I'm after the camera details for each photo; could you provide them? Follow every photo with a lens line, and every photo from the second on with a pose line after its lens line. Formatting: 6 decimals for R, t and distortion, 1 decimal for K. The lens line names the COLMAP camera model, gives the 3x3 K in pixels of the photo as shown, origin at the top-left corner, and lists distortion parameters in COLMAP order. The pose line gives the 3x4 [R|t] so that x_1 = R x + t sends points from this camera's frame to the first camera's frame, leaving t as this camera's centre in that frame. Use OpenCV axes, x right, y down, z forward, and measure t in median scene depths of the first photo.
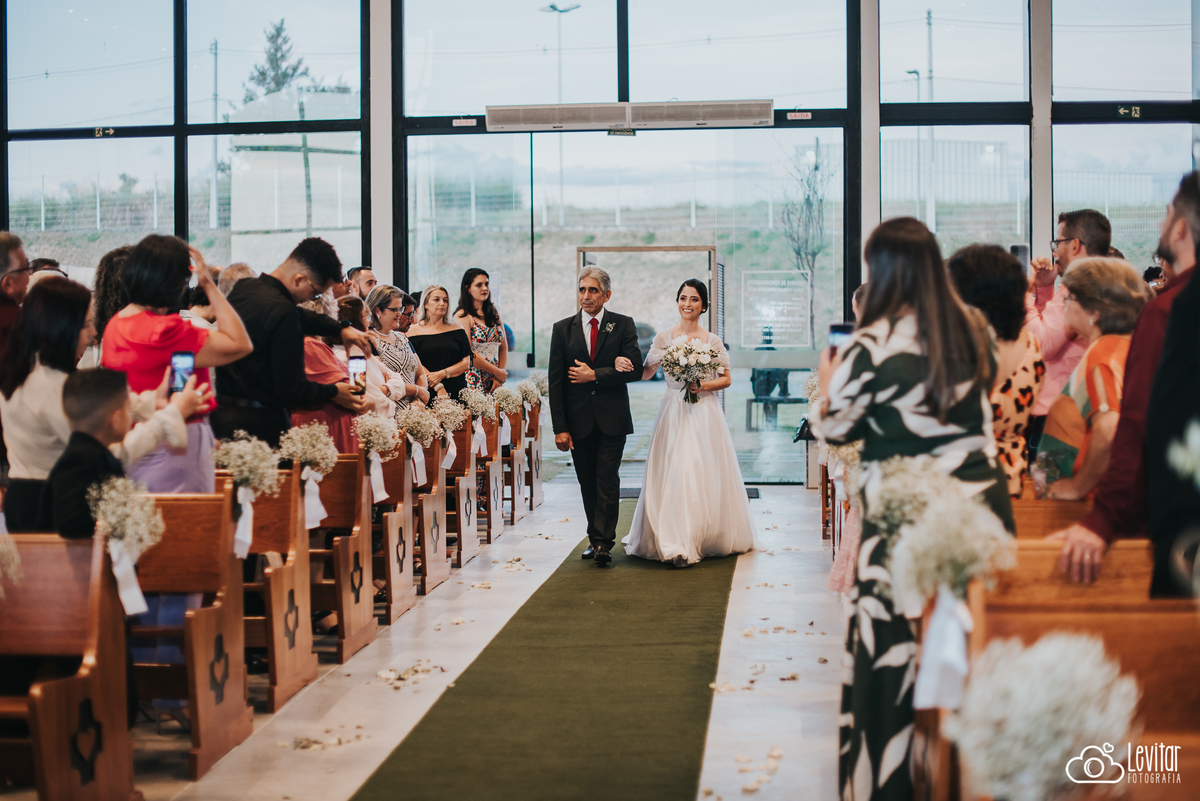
lens RADIAL K [[1779.2, 0, 586.6], [0, 1779.2, 443.7], [0, 0, 1]] dist [-0.101519, 0.000000]
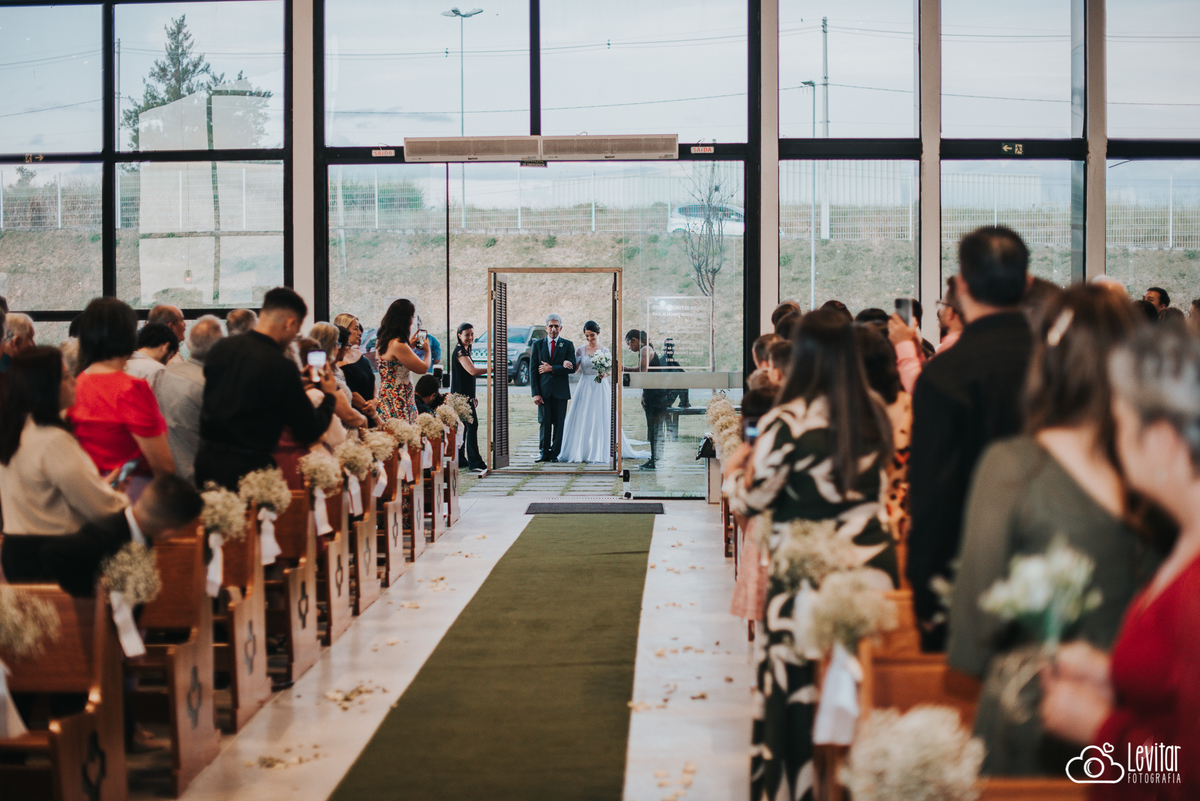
lens RADIAL K [[1779.2, 0, 578.1], [0, 1779.2, 433.7], [0, 0, 1]] dist [-0.101519, 0.000000]
pose [[0.998554, 0.001157, 0.053742, -0.019452], [-0.001109, 0.999999, -0.000924, -0.028487], [-0.053743, 0.000863, 0.998554, -0.094317]]
